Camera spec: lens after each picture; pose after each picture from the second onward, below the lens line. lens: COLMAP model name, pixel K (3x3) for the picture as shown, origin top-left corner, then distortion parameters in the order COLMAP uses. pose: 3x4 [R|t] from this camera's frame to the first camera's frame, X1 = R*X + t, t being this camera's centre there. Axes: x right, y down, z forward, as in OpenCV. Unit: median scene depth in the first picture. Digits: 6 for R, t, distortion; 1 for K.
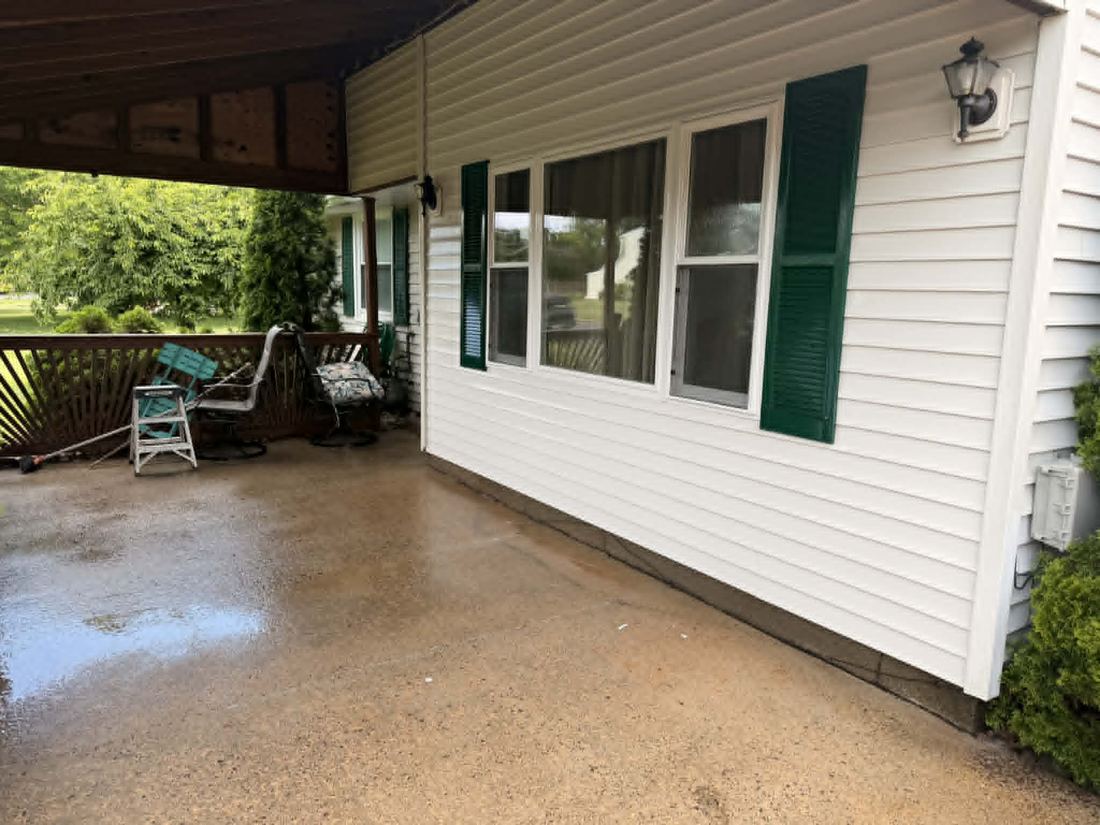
lens RADIAL K [[788.9, 0, 547.5], [0, 788.9, 416.4], [0, 0, 1]] dist [0.033429, -0.025160]
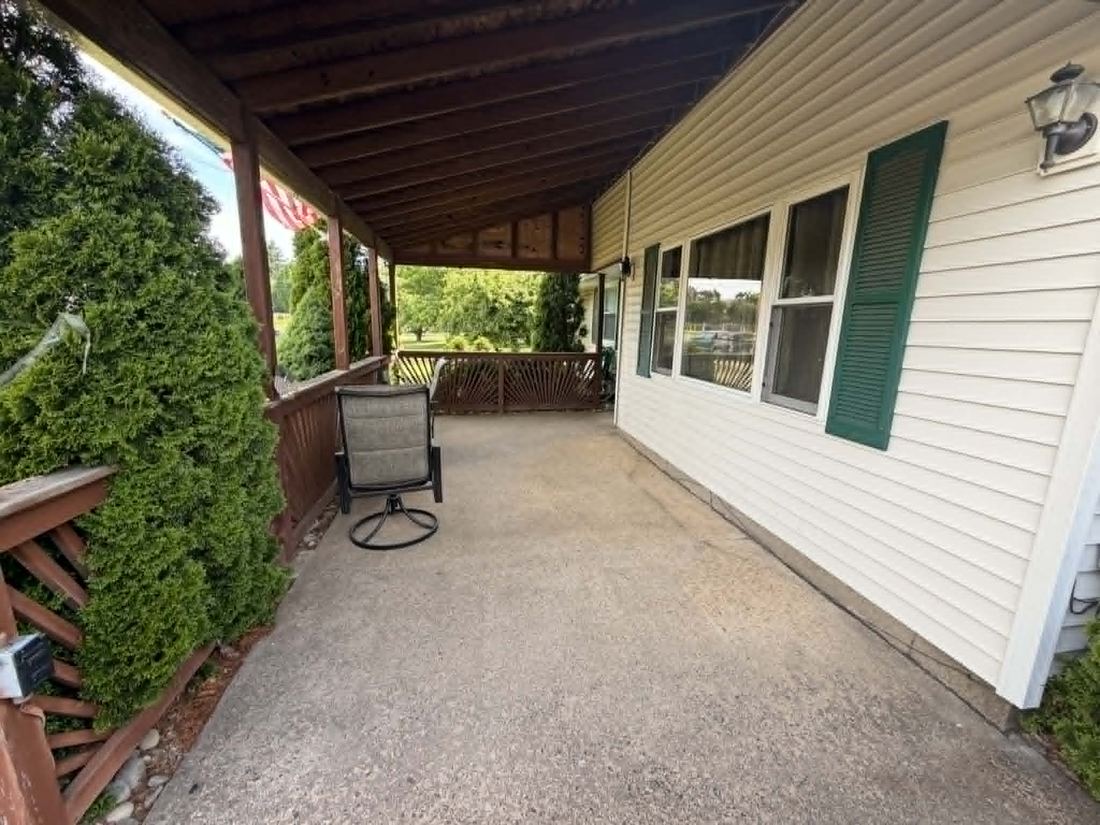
lens RADIAL K [[442.1, 0, 544.2], [0, 442.1, 414.2], [0, 0, 1]] dist [-0.009482, 0.003943]
pose [[0.913446, 0.076842, -0.399639, 0.123762], [-0.065807, 0.996978, 0.041282, -0.011978], [0.401604, -0.011410, 0.915742, 0.149898]]
